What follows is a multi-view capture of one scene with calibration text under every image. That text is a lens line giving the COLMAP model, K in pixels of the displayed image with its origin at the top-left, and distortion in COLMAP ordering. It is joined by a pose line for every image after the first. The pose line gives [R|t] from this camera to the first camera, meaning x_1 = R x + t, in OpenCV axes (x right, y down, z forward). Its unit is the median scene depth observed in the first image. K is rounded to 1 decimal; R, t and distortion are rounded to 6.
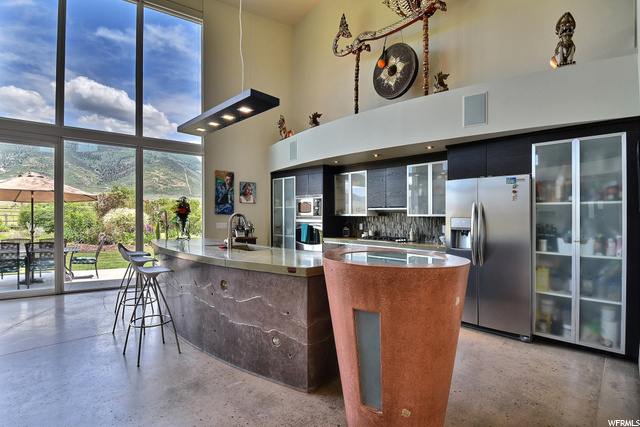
lens RADIAL K [[303.0, 0, 343.1], [0, 303.0, 216.6], [0, 0, 1]] dist [0.003425, -0.003310]
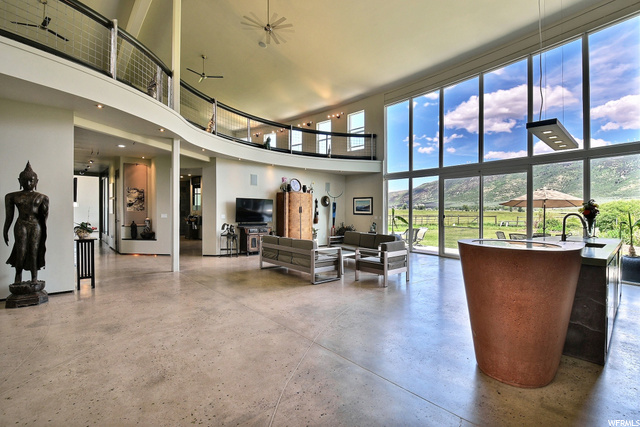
lens RADIAL K [[289.5, 0, 311.6], [0, 289.5, 215.7], [0, 0, 1]] dist [-0.001238, 0.000176]
pose [[-0.107503, -0.004217, -0.994196, 0.595784], [-0.011942, 0.999924, -0.002950, 0.006355], [0.994133, 0.011556, -0.107545, 0.102028]]
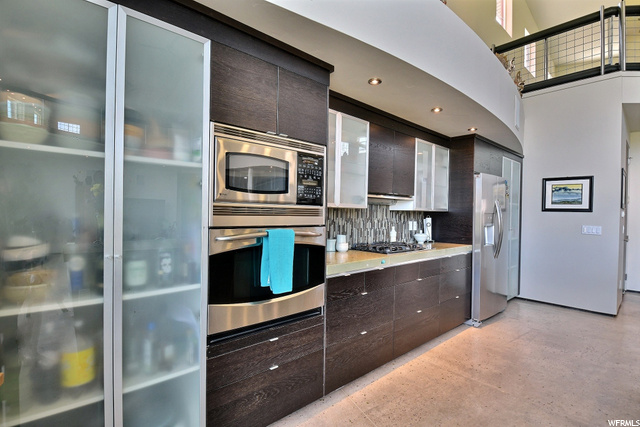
lens RADIAL K [[303.0, 0, 309.1], [0, 303.0, 214.4], [0, 0, 1]] dist [0.003425, -0.003310]
pose [[0.110121, -0.010267, 0.993865, -0.456425], [-0.019029, 0.999742, 0.012436, 0.003339], [-0.993736, -0.020282, 0.109898, 1.034182]]
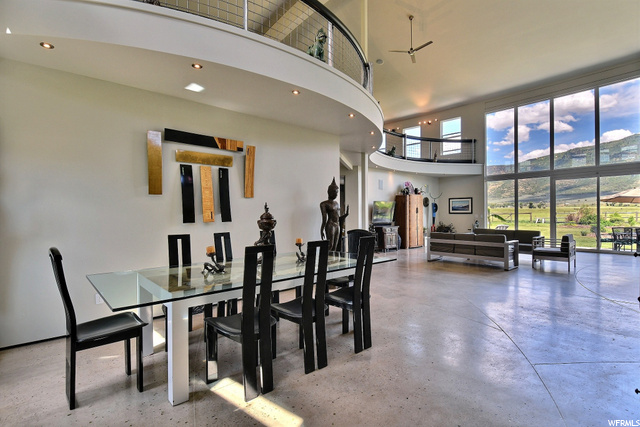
lens RADIAL K [[303.0, 0, 306.2], [0, 303.0, 220.0], [0, 0, 1]] dist [0.003425, -0.003310]
pose [[-0.112198, 0.006626, -0.993664, 0.997738], [0.011425, 0.999920, 0.005378, 0.011196], [0.993620, -0.010750, -0.112265, -0.749496]]
